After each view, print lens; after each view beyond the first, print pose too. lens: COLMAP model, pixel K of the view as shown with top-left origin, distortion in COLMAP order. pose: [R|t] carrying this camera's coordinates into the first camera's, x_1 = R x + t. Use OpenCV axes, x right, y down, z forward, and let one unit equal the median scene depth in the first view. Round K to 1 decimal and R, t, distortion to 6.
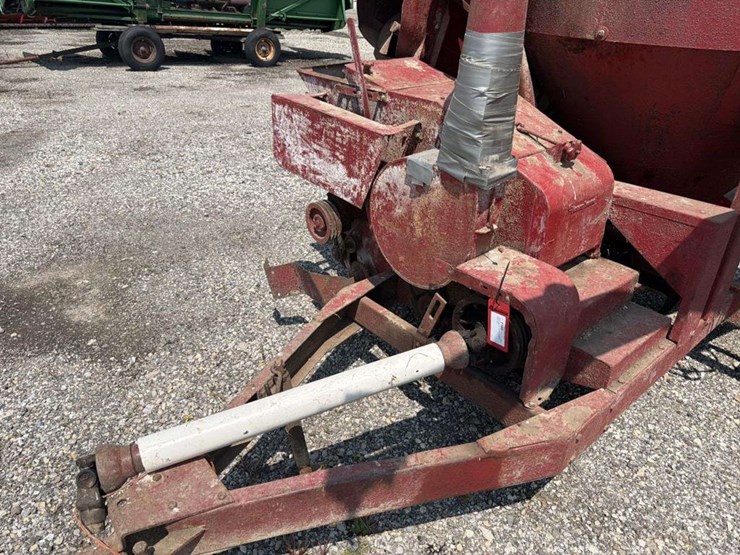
lens RADIAL K [[525.2, 0, 370.0], [0, 525.2, 277.5], [0, 0, 1]] dist [0.052271, -0.060388]
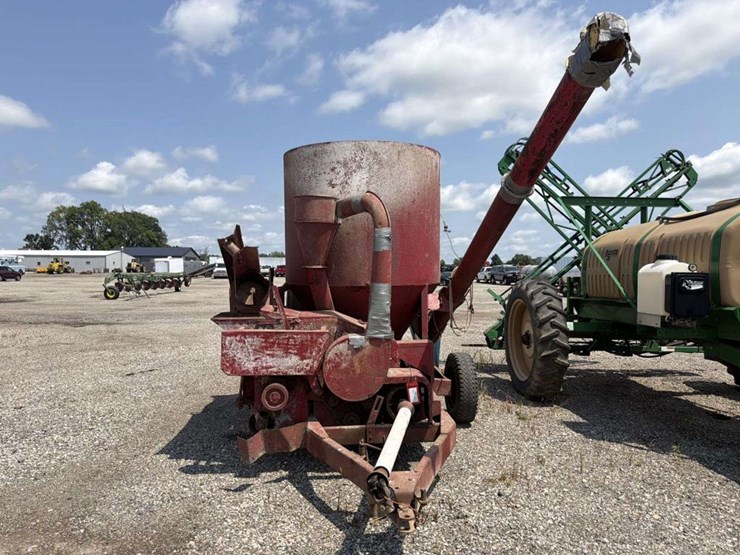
lens RADIAL K [[525.2, 0, 370.0], [0, 525.2, 277.5], [0, 0, 1]] dist [0.052271, -0.060388]
pose [[0.578648, -0.054511, 0.813754, -1.274571], [0.417158, 0.877151, -0.237877, 0.084794], [-0.700818, 0.477111, 0.530301, -0.261704]]
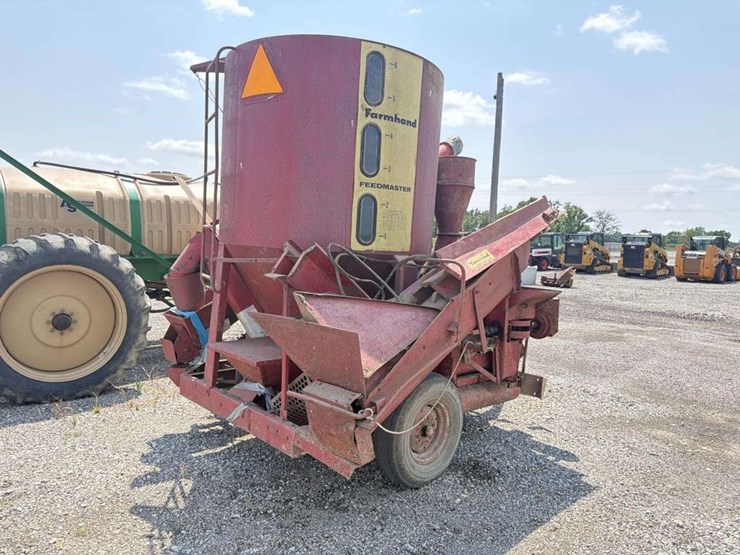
lens RADIAL K [[542.6, 0, 378.8], [0, 542.6, 280.4], [0, 0, 1]] dist [0.062835, -0.088856]
pose [[-0.993480, -0.069467, -0.090396, 0.603872], [-0.108188, 0.824510, 0.555408, -1.392997], [0.035950, 0.561567, -0.826650, 2.550980]]
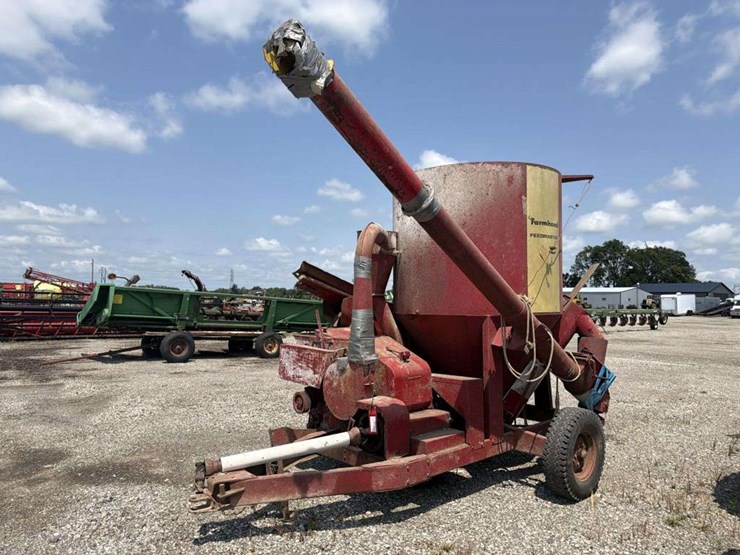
lens RADIAL K [[525.2, 0, 370.0], [0, 525.2, 277.5], [0, 0, 1]] dist [0.052271, -0.060388]
pose [[0.999612, -0.023193, 0.015405, 0.149871], [0.027826, 0.851390, -0.523794, 0.553325], [-0.000967, 0.524019, 0.851706, -0.950427]]
